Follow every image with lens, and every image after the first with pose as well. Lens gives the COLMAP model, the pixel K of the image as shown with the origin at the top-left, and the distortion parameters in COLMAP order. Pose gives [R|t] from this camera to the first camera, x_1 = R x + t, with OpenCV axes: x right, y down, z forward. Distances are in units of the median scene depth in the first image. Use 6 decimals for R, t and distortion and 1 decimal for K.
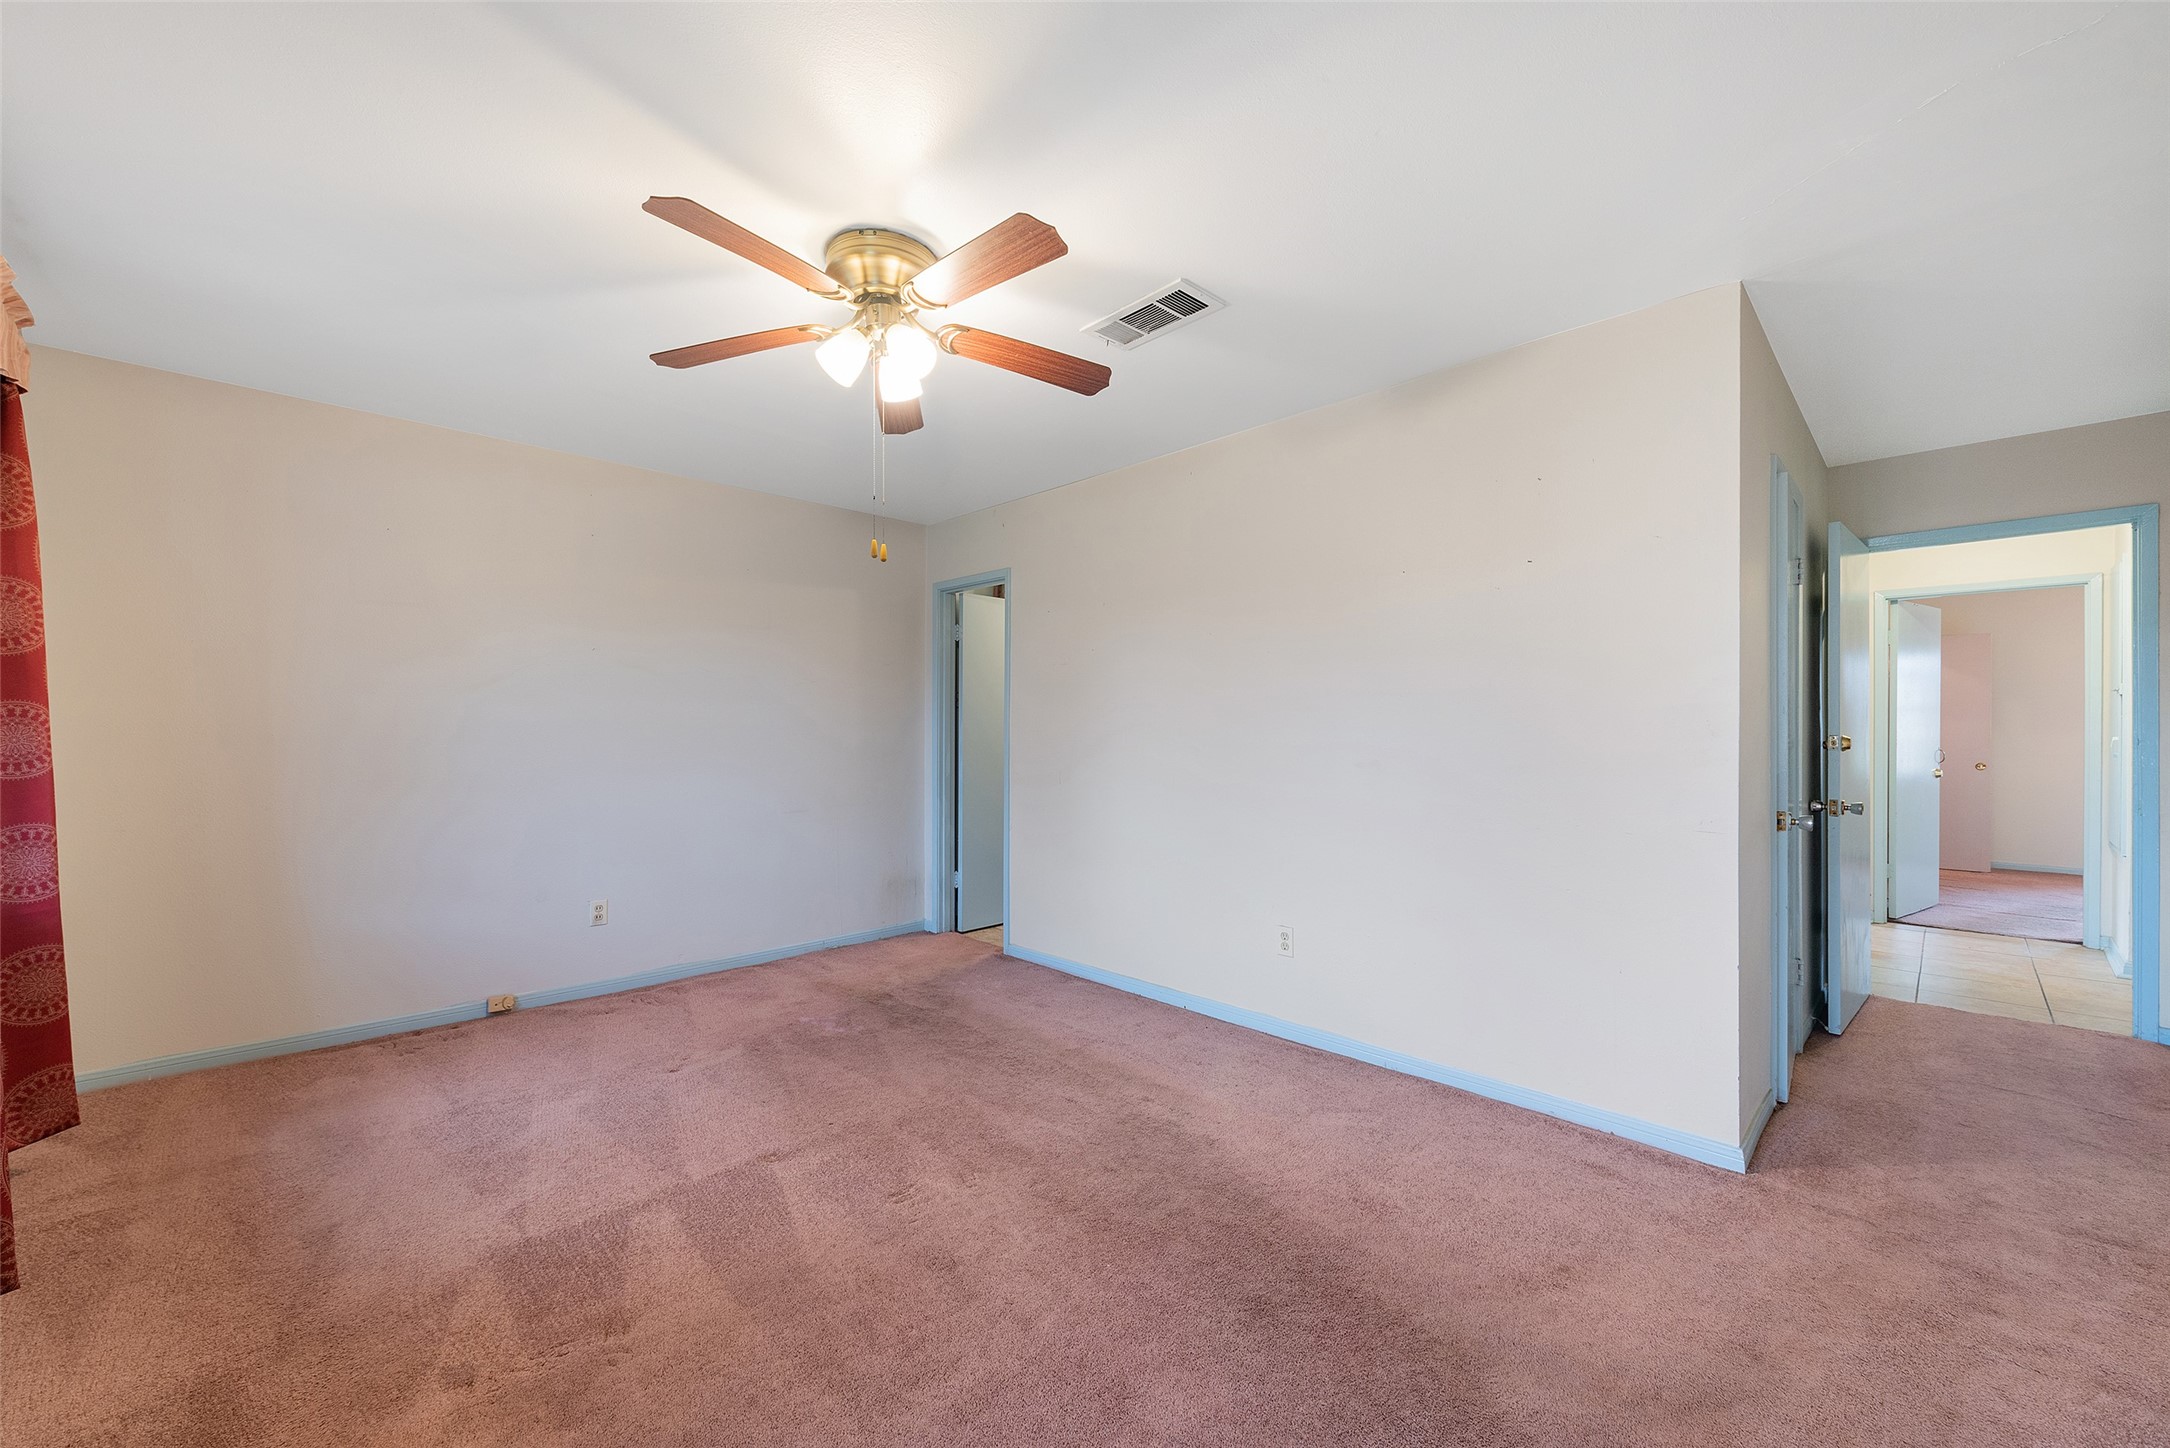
lens RADIAL K [[858.5, 0, 1070.2], [0, 858.5, 744.6], [0, 0, 1]] dist [-0.001738, -0.000356]
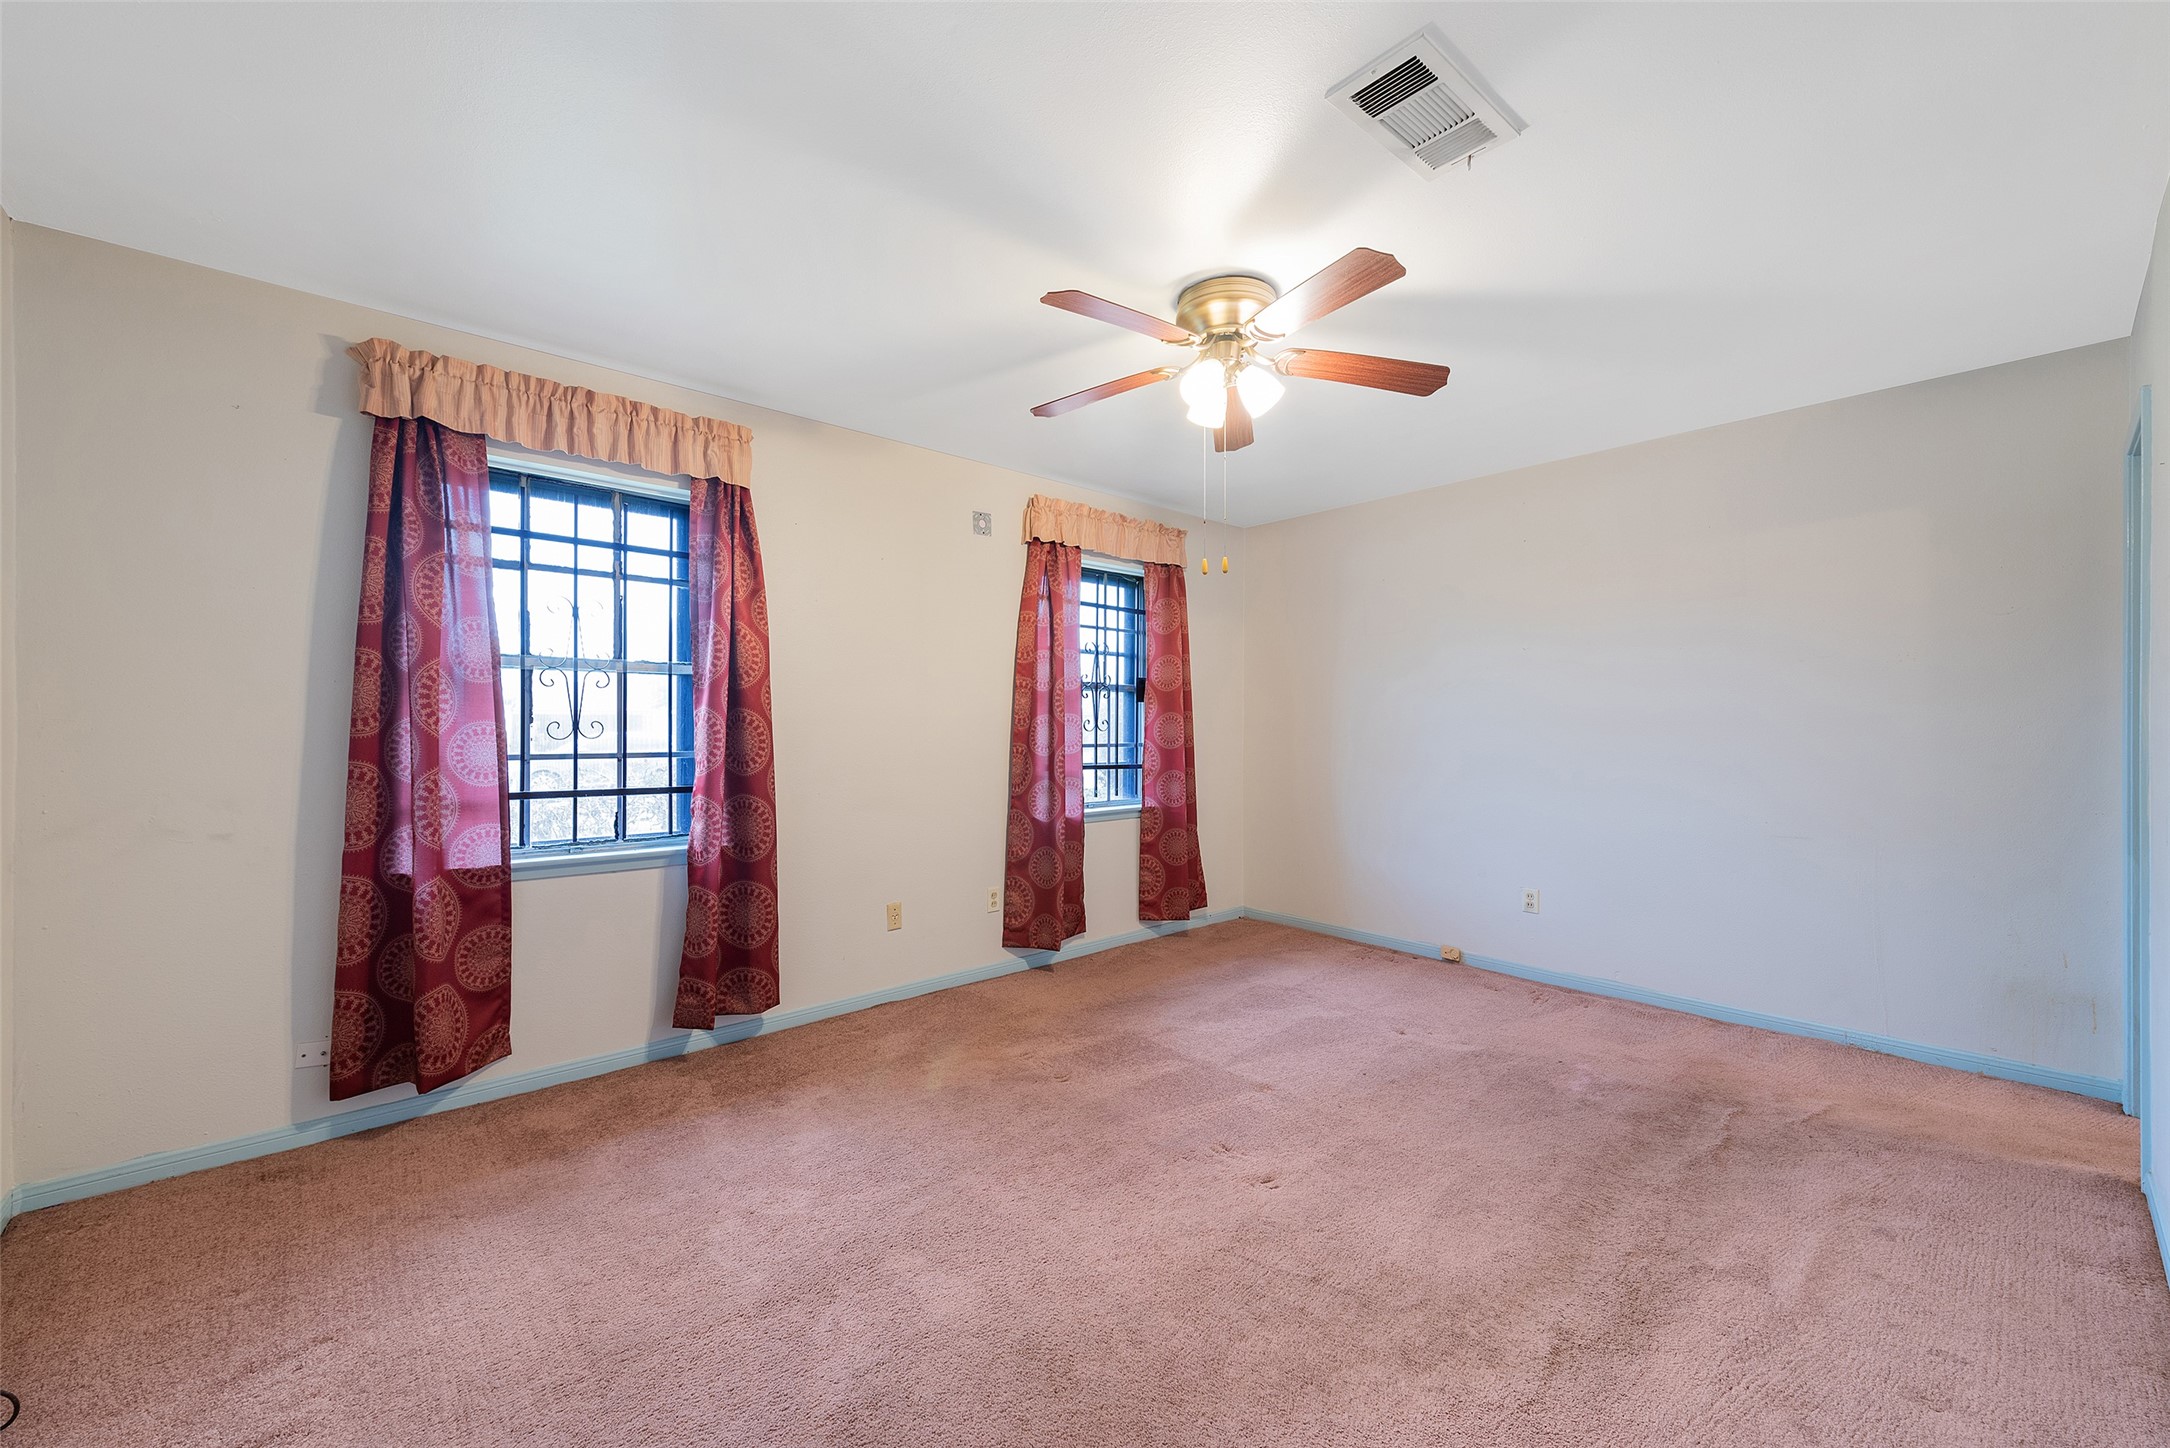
lens RADIAL K [[873.6, 0, 1085.0], [0, 873.6, 724.0], [0, 0, 1]] dist [0.010226, -0.000065]
pose [[-0.067917, -0.001472, -0.997690, 0.602672], [-0.013321, 0.999911, -0.000568, -0.013335], [0.997602, 0.013252, -0.067931, 0.567322]]
